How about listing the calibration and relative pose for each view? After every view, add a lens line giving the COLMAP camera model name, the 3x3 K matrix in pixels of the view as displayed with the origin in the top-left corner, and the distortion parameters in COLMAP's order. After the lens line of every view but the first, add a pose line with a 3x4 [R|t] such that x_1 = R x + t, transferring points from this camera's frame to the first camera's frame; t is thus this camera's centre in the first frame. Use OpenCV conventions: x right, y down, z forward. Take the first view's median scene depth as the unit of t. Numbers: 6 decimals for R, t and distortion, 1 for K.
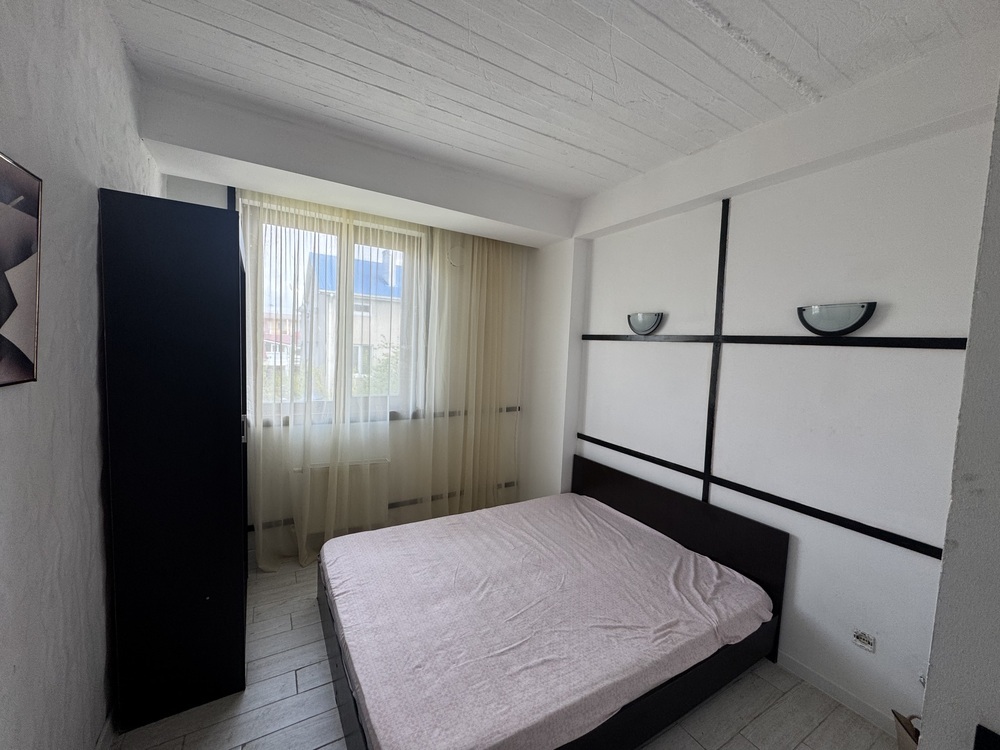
lens RADIAL K [[401.7, 0, 500.5], [0, 401.7, 374.5], [0, 0, 1]] dist [-0.003420, 0.000700]
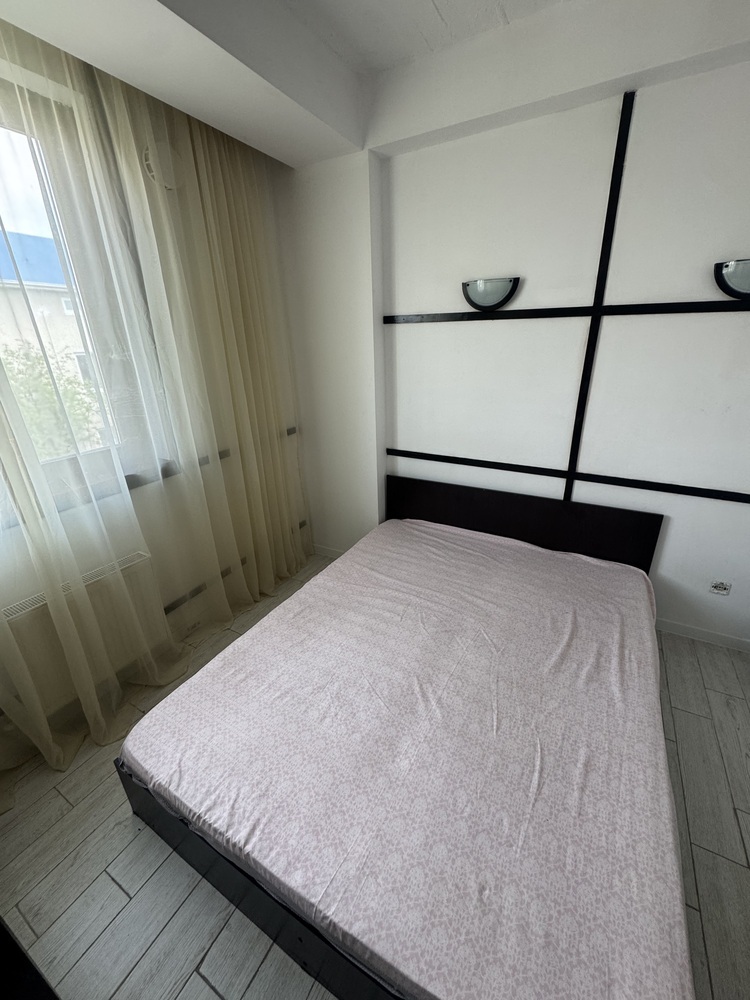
lens RADIAL K [[401.7, 0, 375.6], [0, 401.7, 498.5], [0, 0, 1]] dist [-0.003420, 0.000700]
pose [[0.863190, -0.246182, 0.440792, -0.269412], [0.096858, 0.937594, 0.333971, -0.041593], [-0.495502, -0.245586, 0.833166, 0.403546]]
